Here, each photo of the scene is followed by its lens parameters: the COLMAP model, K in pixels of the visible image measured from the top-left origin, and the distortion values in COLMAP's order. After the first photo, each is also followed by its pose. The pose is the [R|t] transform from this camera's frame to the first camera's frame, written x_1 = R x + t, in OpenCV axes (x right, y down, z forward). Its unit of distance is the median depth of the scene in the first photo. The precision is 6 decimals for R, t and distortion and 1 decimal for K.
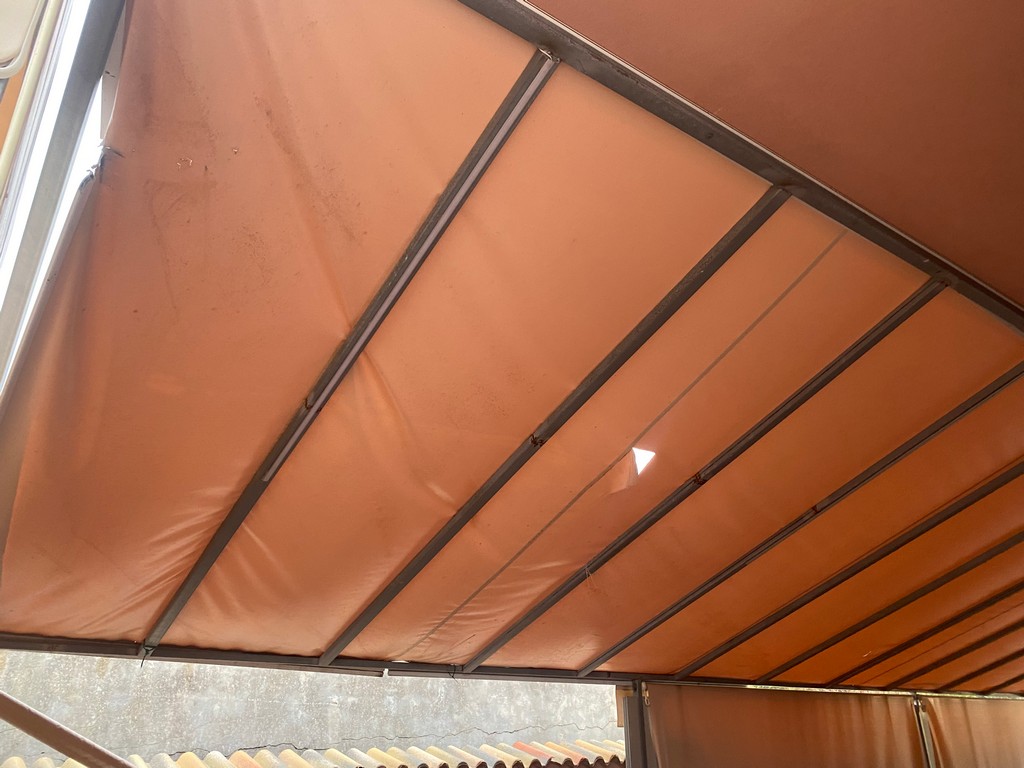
lens RADIAL K [[815.1, 0, 512.0], [0, 815.1, 384.0], [0, 0, 1]] dist [0.007839, 0.005867]
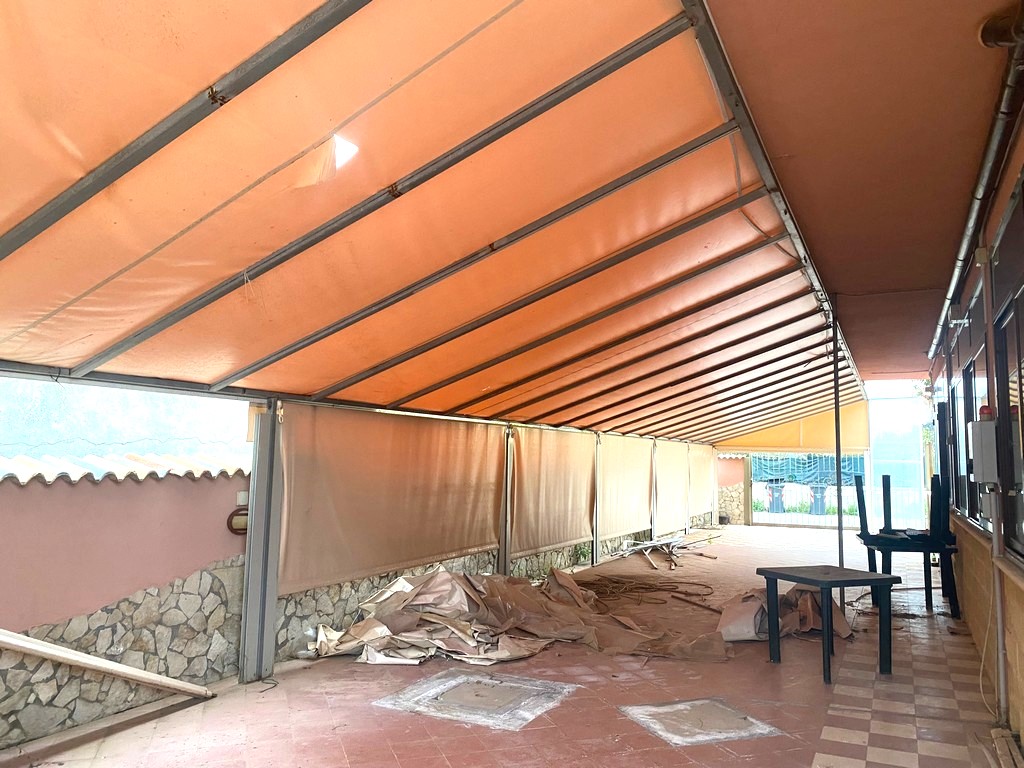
lens RADIAL K [[765.4, 0, 512.0], [0, 765.4, 384.0], [0, 0, 1]] dist [0.039605, -0.040365]
pose [[0.877358, 0.068538, 0.474916, -0.036462], [-0.210916, 0.944089, 0.253399, 0.056759], [-0.430995, -0.322489, 0.842760, 0.113940]]
